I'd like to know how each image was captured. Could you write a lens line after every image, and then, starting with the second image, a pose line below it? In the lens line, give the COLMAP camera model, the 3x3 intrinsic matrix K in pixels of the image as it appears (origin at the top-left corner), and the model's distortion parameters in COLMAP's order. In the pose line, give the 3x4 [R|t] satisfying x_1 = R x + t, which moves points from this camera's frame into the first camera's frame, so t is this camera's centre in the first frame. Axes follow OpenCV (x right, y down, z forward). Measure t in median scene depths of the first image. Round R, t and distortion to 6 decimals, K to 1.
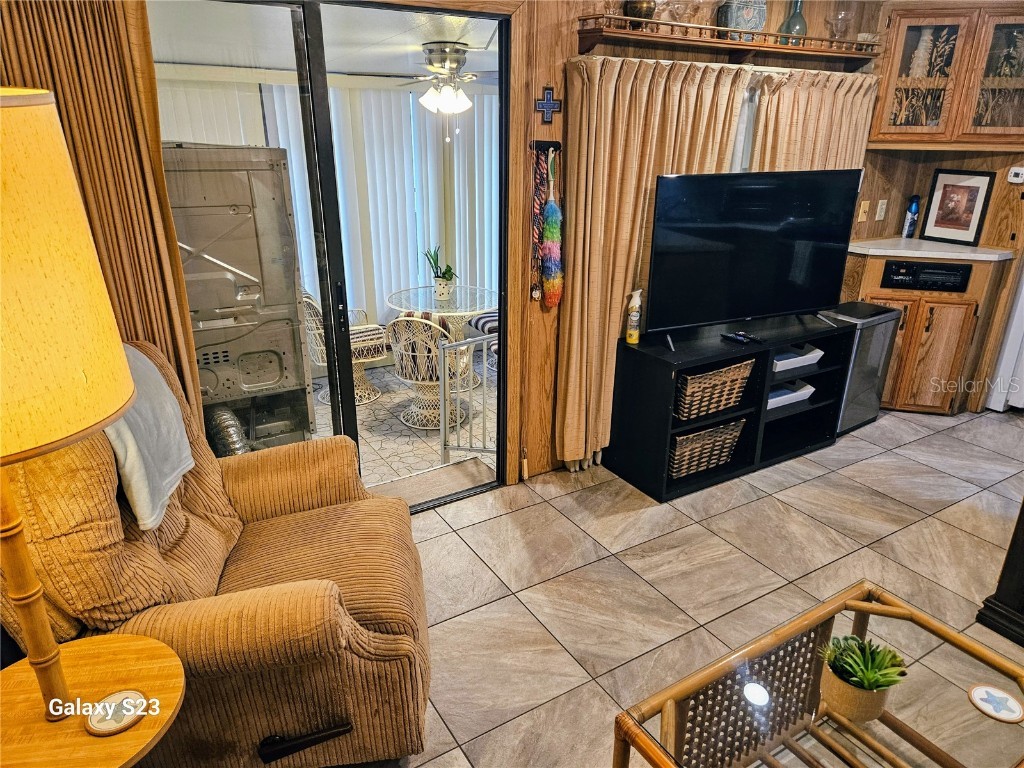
lens RADIAL K [[683.8, 0, 512.0], [0, 683.8, 384.0], [0, 0, 1]] dist [0.090139, -0.083076]
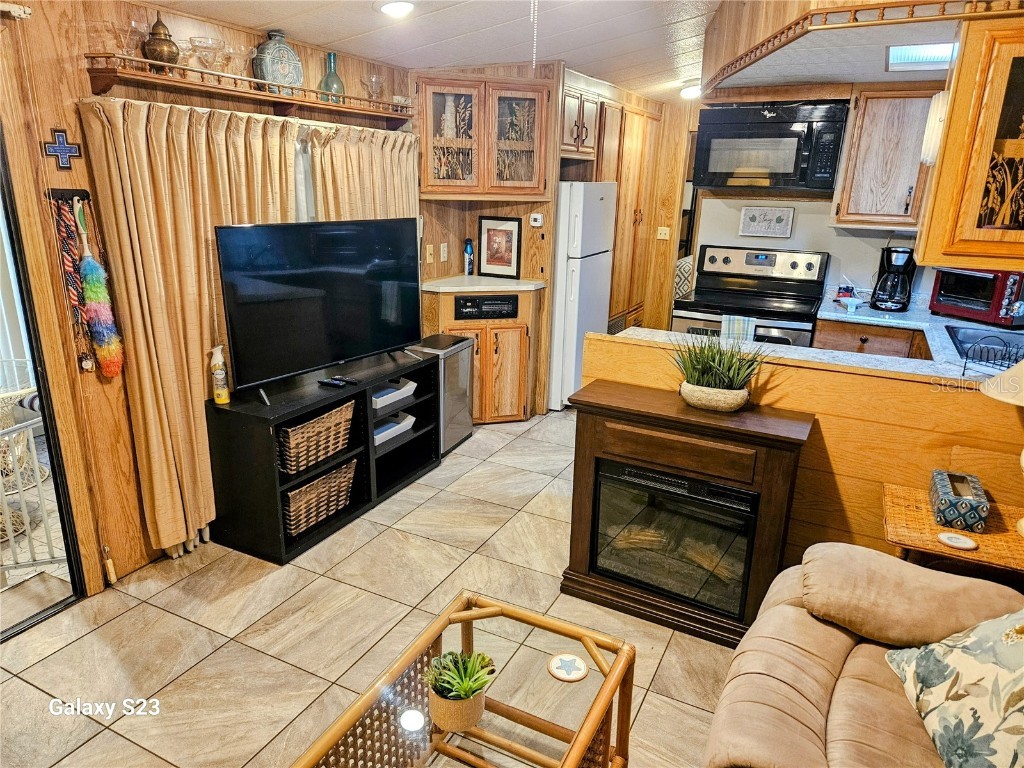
lens RADIAL K [[683.7, 0, 513.1], [0, 683.7, 390.2], [0, 0, 1]] dist [0.085993, -0.084388]
pose [[0.854443, -0.146379, 0.498497, 0.046429], [0.170731, 0.985312, -0.003312, -0.007004], [-0.490691, 0.087938, 0.866885, -0.002157]]
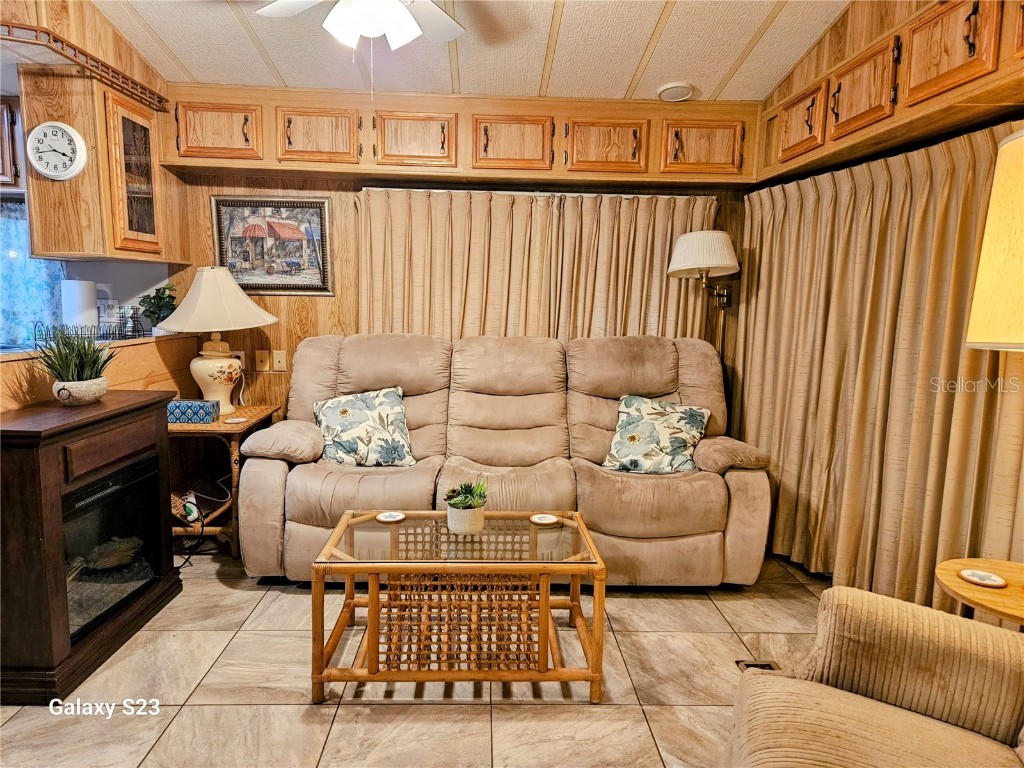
lens RADIAL K [[700.4, 0, 509.2], [0, 700.4, 392.0], [0, 0, 1]] dist [0.069736, -0.061327]
pose [[-0.867112, -0.096522, 0.488672, -0.163450], [0.143402, 0.891139, 0.430473, -0.229308], [-0.477025, 0.443345, -0.758876, 0.923968]]
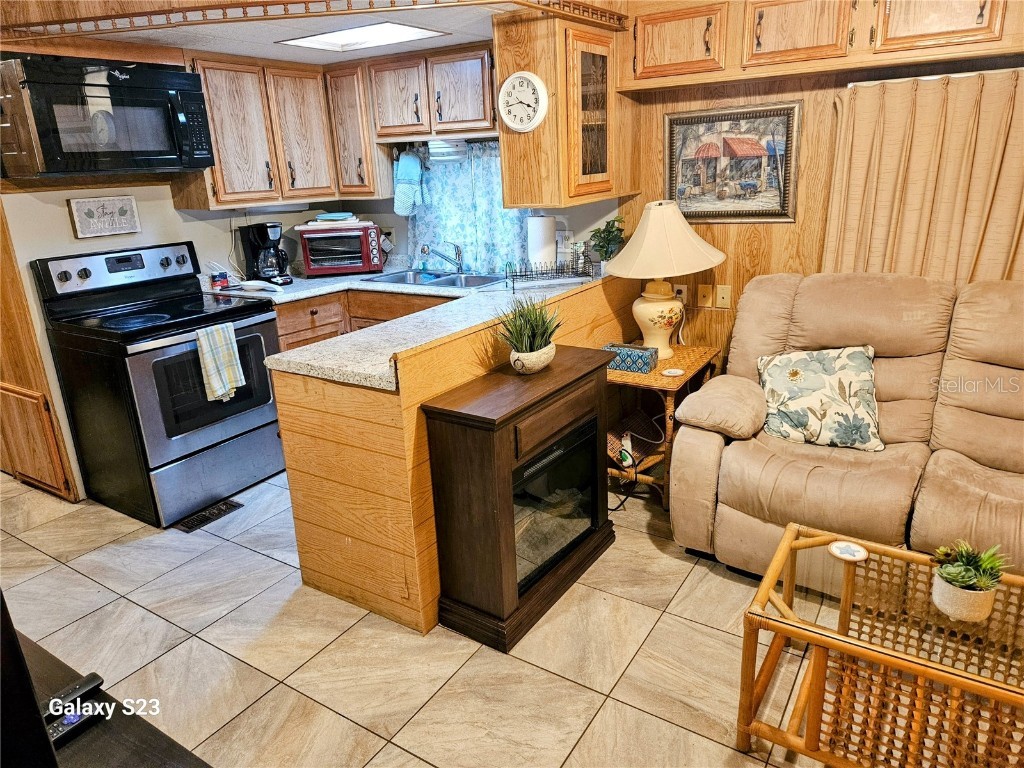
lens RADIAL K [[685.4, 0, 505.8], [0, 685.4, 375.2], [0, 0, 1]] dist [0.082514, -0.071281]
pose [[-0.426483, -0.268035, 0.863869, -0.046769], [0.353666, 0.829630, 0.432013, -0.296886], [-0.832486, 0.489767, -0.259028, 0.793863]]
